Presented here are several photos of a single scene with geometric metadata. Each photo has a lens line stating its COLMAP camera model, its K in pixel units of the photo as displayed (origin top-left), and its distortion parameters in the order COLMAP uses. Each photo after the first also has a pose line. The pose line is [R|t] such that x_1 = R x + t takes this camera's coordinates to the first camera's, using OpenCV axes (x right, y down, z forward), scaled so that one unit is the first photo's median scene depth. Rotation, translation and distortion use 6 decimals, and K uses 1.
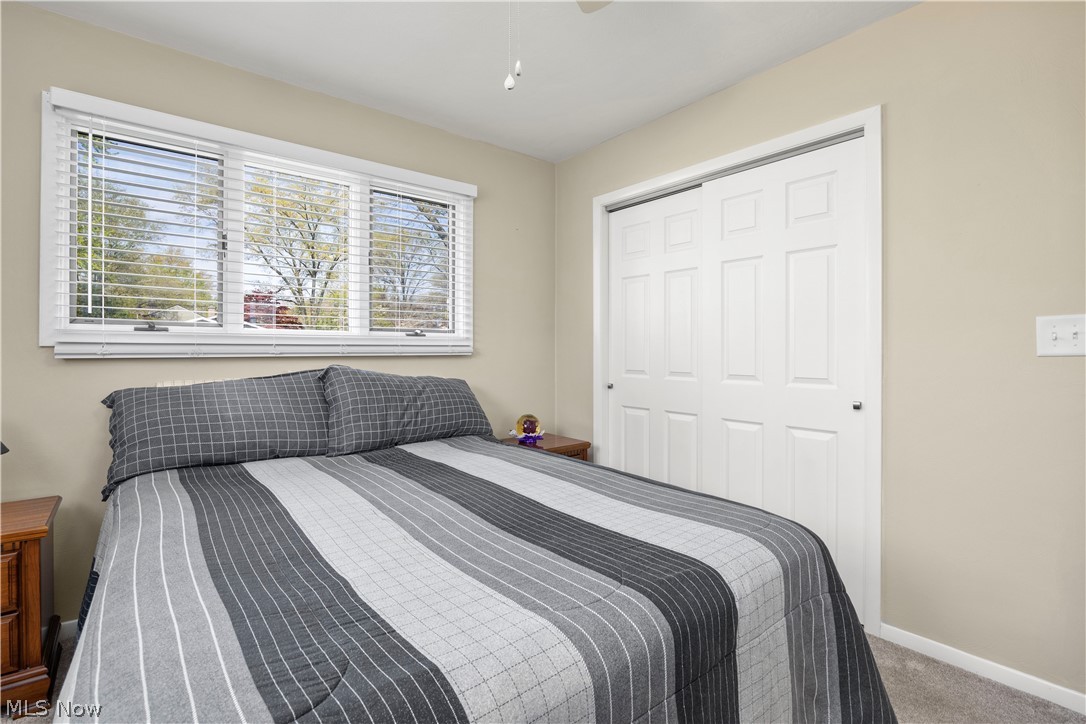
lens RADIAL K [[485.9, 0, 541.9], [0, 485.9, 357.1], [0, 0, 1]] dist [-0.010322, -0.000268]
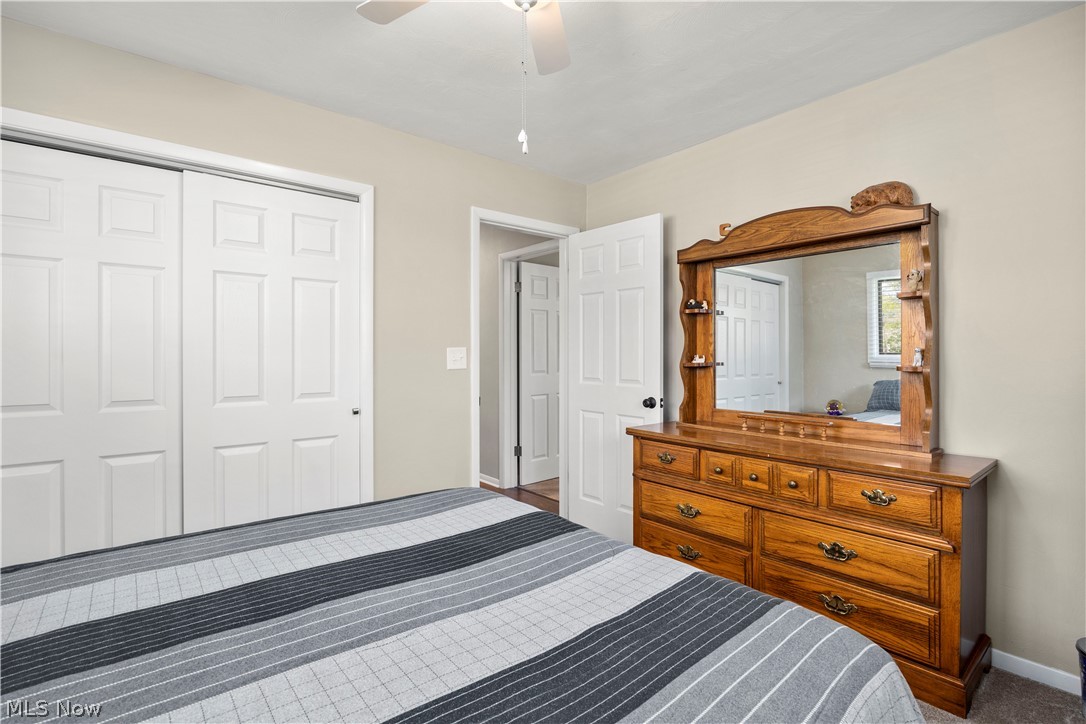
lens RADIAL K [[485.9, 0, 541.9], [0, 485.9, 357.1], [0, 0, 1]] dist [-0.010322, -0.000268]
pose [[0.021165, -0.003246, 0.999771, -0.908050], [0.017020, 0.999851, 0.002886, -0.055866], [-0.999631, 0.016955, 0.021217, 0.706866]]
